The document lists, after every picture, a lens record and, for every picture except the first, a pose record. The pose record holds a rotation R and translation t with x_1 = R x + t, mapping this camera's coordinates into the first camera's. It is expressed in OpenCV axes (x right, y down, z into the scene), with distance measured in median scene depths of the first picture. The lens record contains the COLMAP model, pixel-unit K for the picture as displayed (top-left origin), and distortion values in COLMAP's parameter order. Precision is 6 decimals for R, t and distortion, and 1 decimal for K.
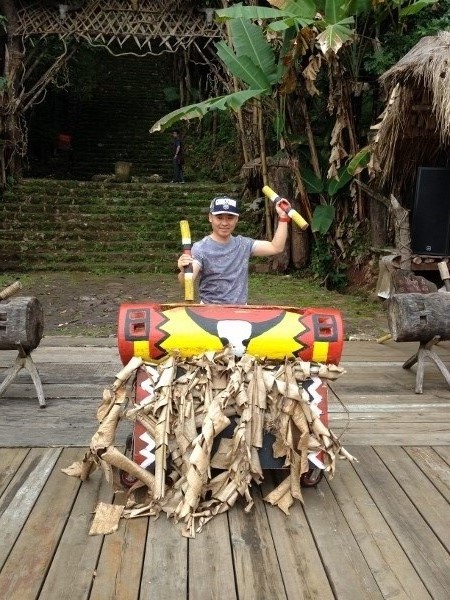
lens RADIAL K [[567.3, 0, 229.7], [0, 567.3, 295.7], [0, 0, 1]] dist [0.084392, -0.158030]
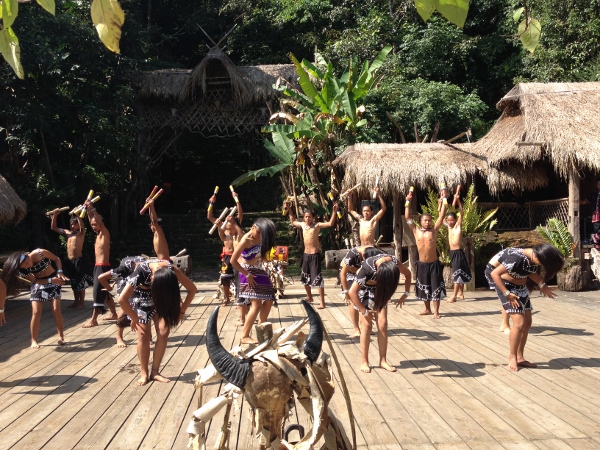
lens RADIAL K [[567.3, 0, 302.3], [0, 567.3, 213.8], [0, 0, 1]] dist [0.084392, -0.158030]
pose [[0.999417, -0.034124, -0.000950, 0.066388], [0.033314, 0.981035, -0.190947, 0.109659], [0.007448, 0.190804, 0.981600, -0.535621]]
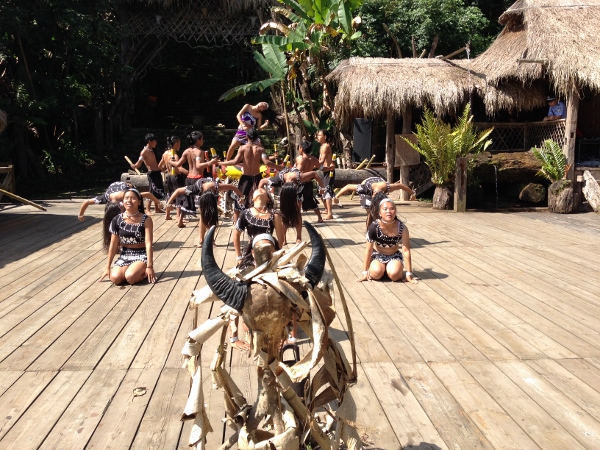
lens RADIAL K [[567.3, 0, 302.3], [0, 567.3, 213.8], [0, 0, 1]] dist [0.084392, -0.158030]
pose [[0.999675, -0.019338, 0.016592, 0.060386], [0.020129, 0.998600, -0.048911, 0.107639], [-0.015623, 0.049230, 0.998665, -0.516613]]
